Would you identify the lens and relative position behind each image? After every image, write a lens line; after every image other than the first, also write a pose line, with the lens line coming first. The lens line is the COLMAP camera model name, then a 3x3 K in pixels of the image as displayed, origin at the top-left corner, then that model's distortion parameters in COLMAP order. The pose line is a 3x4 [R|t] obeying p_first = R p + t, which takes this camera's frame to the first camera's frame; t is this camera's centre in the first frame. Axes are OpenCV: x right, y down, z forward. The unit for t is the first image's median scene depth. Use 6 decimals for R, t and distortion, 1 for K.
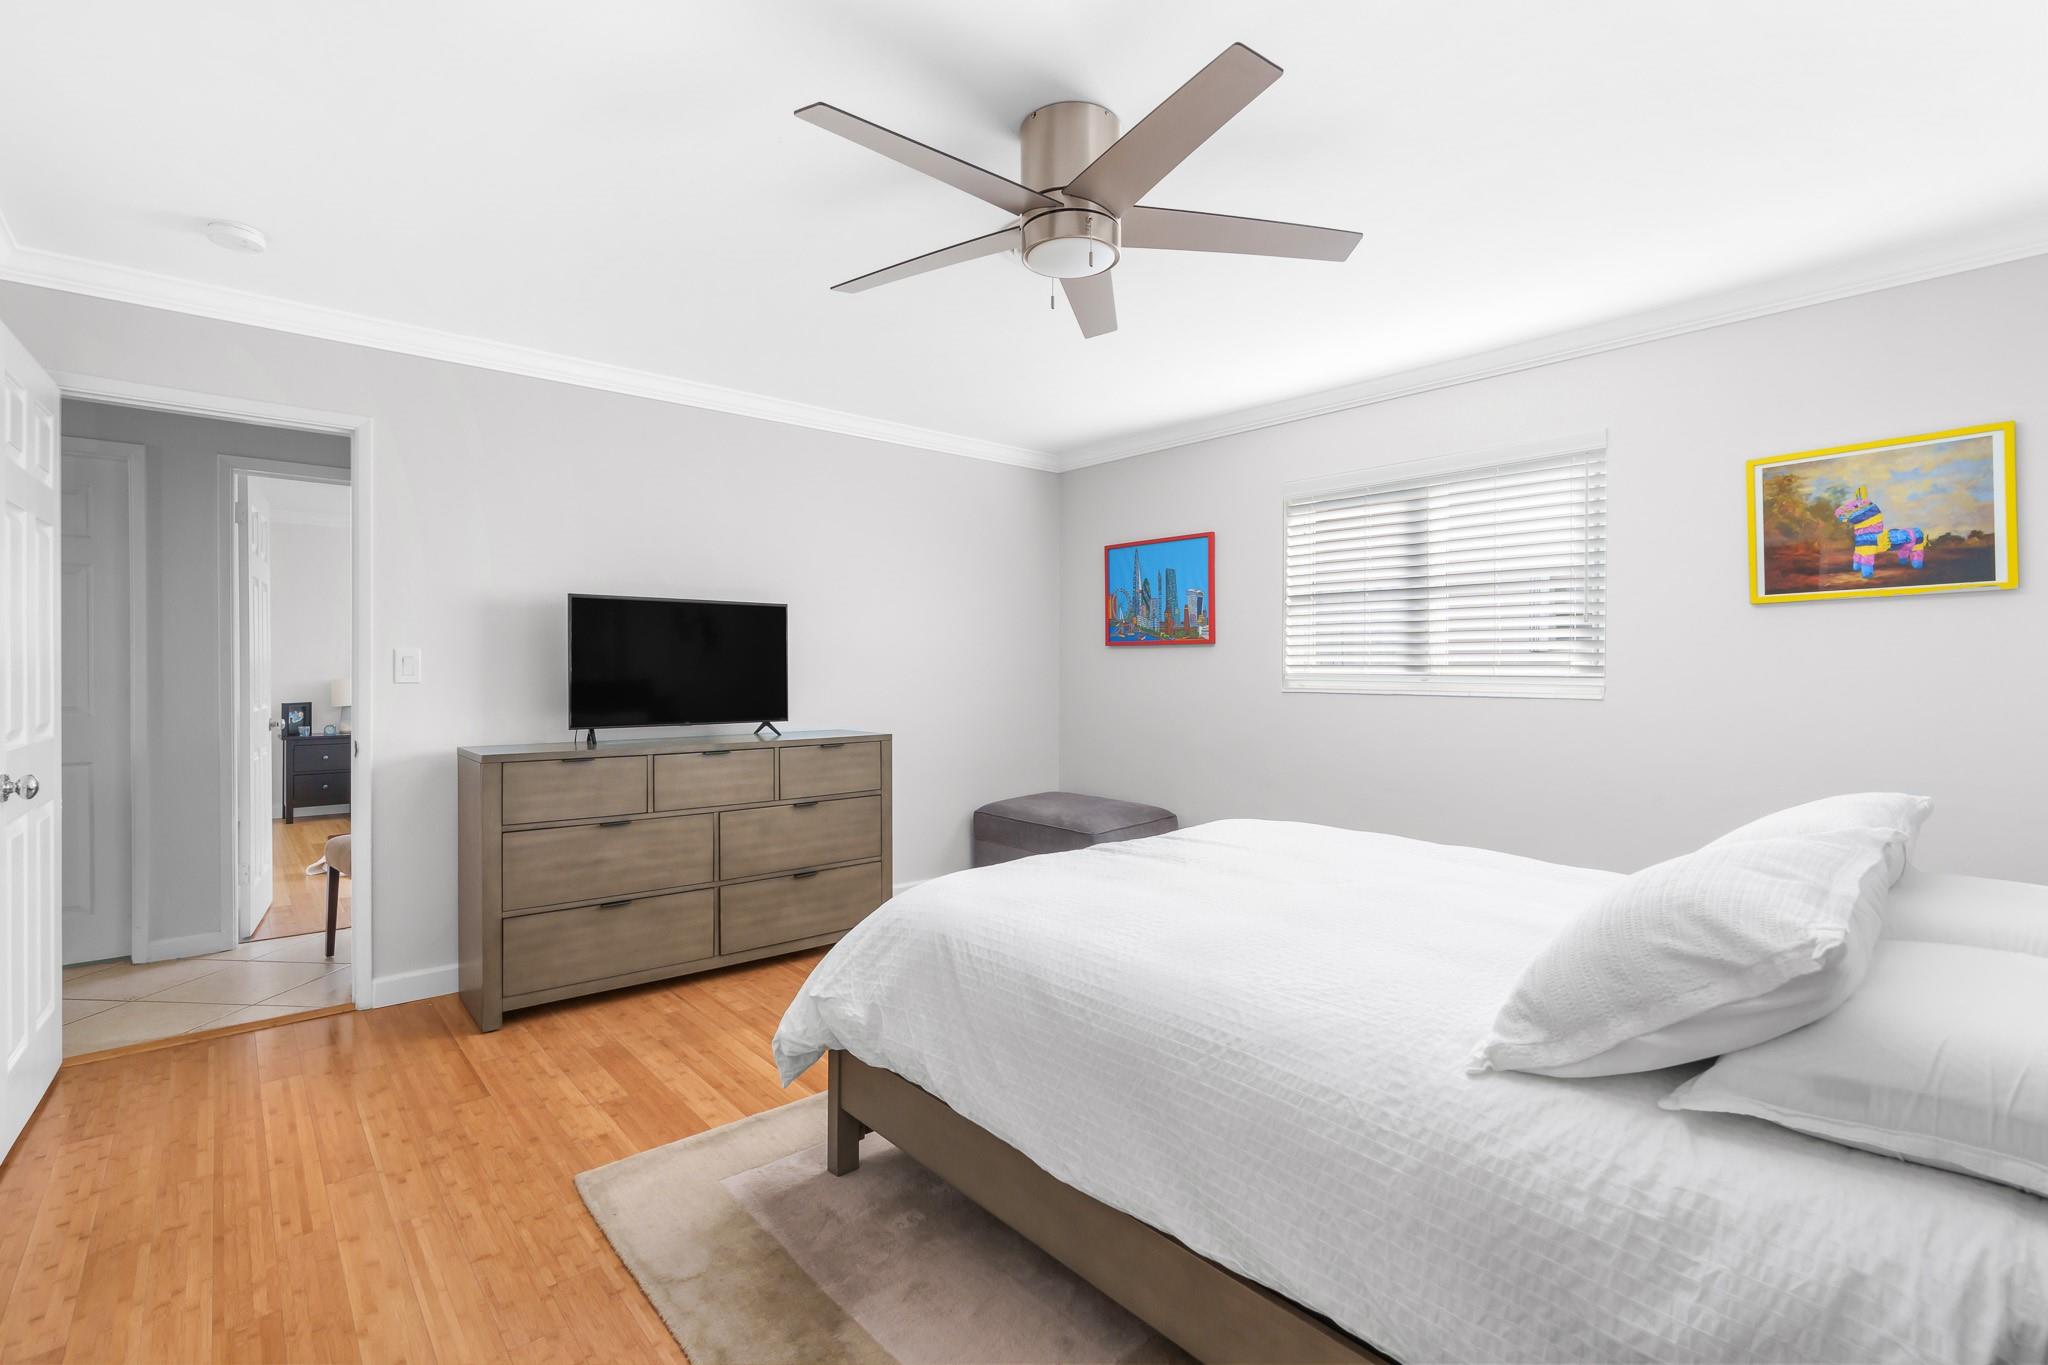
lens RADIAL K [[926.4, 0, 1020.1], [0, 926.4, 674.9], [0, 0, 1]] dist [-0.010075, 0.003892]
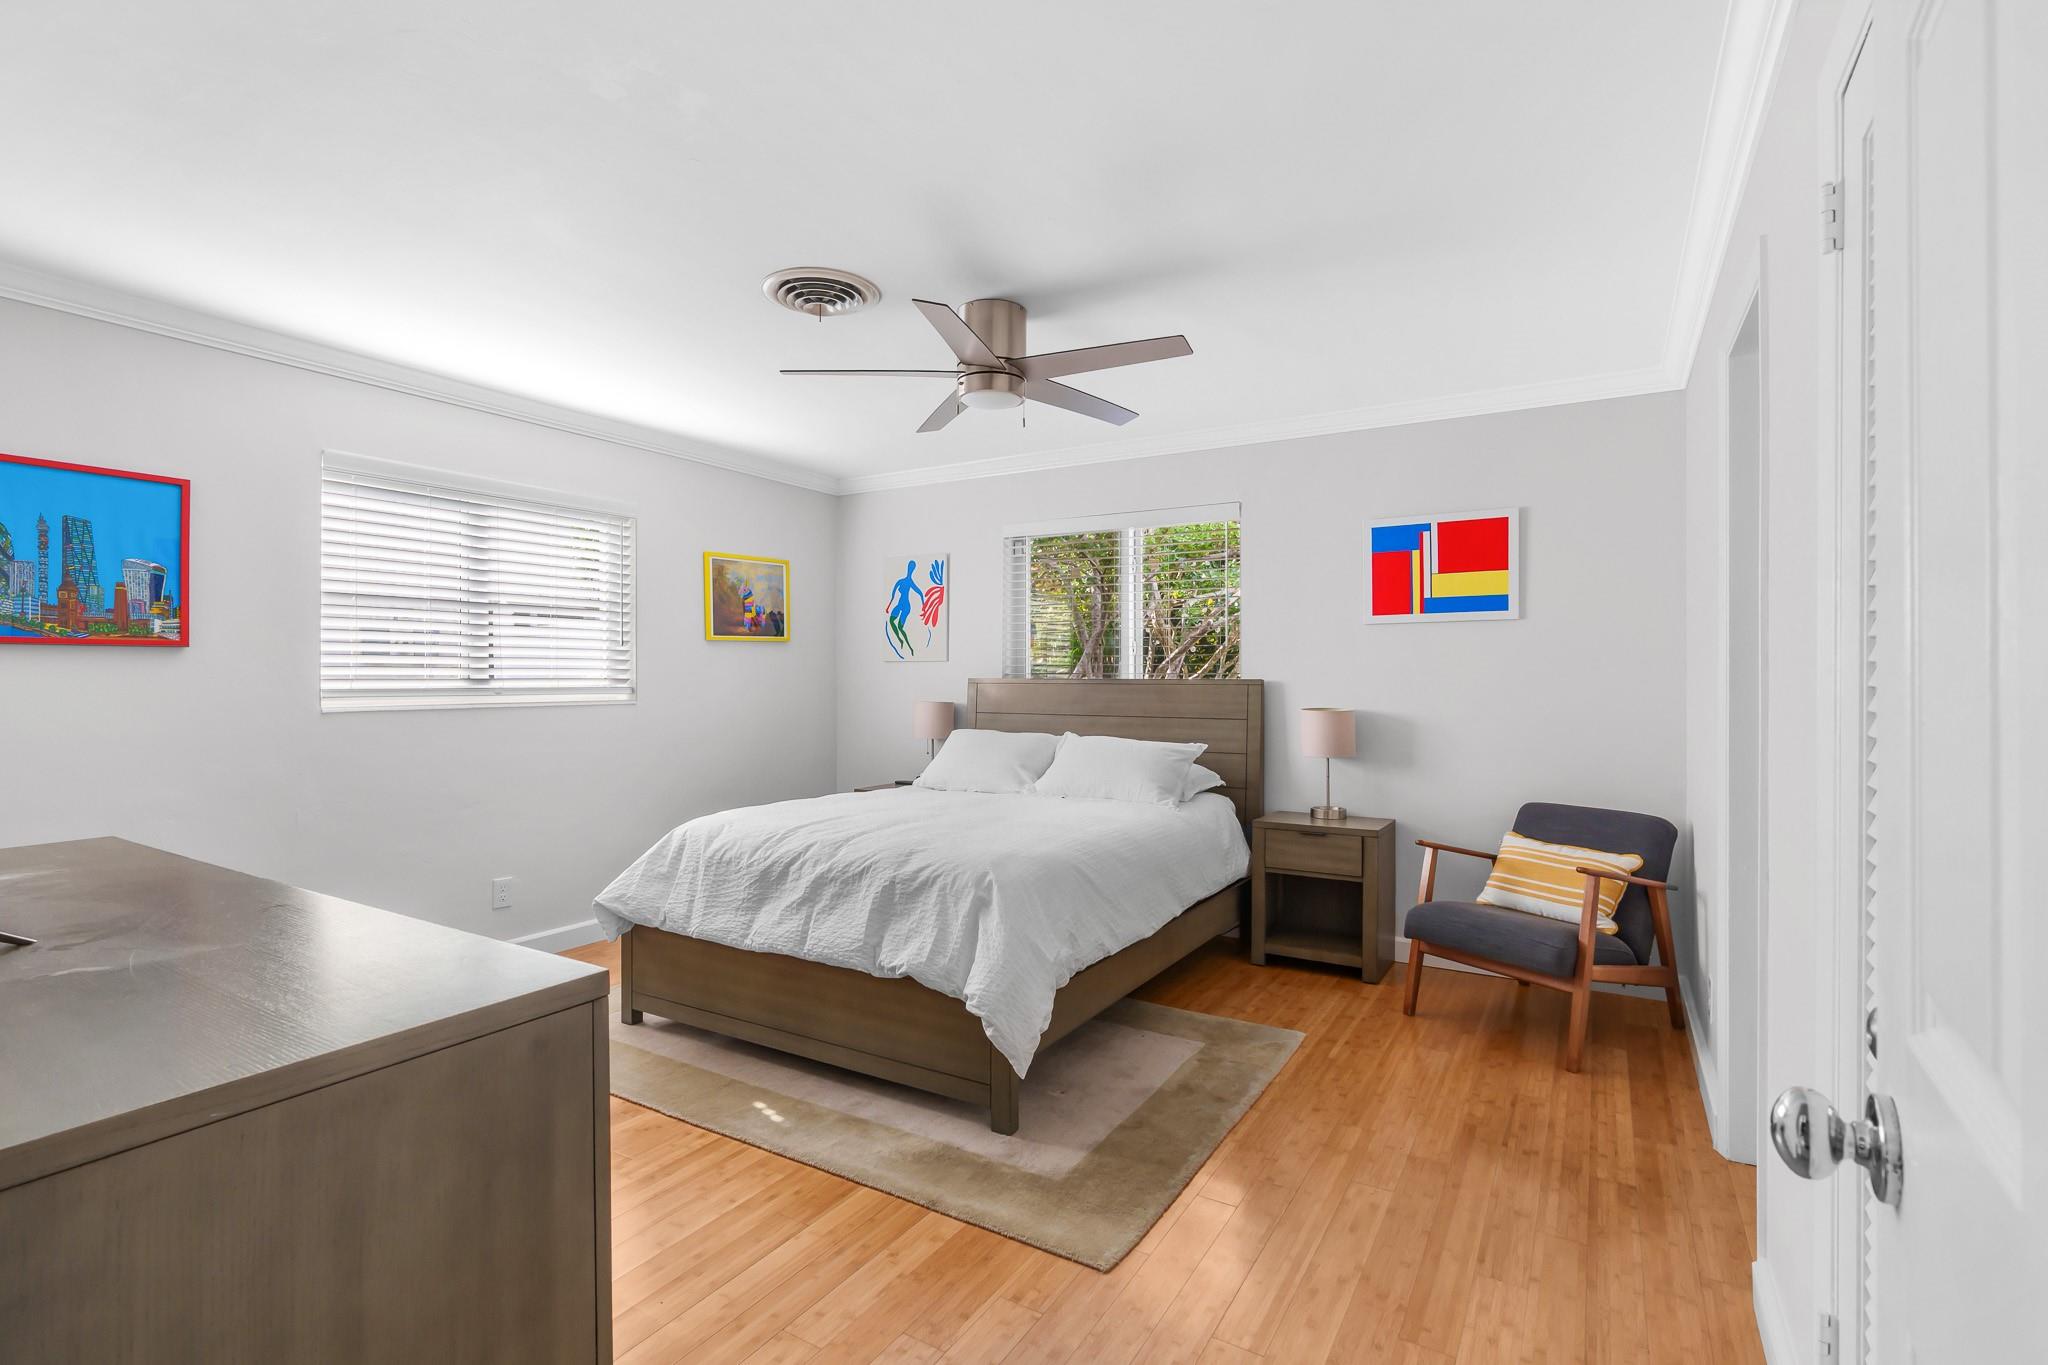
lens RADIAL K [[926.4, 0, 1024.6], [0, 926.4, 677.1], [0, 0, 1]] dist [-0.010075, 0.003892]
pose [[-0.293212, -0.003038, 0.956043, -0.935041], [0.007789, 0.999954, 0.005567, -0.017320], [-0.956016, 0.009079, -0.293175, 0.956685]]
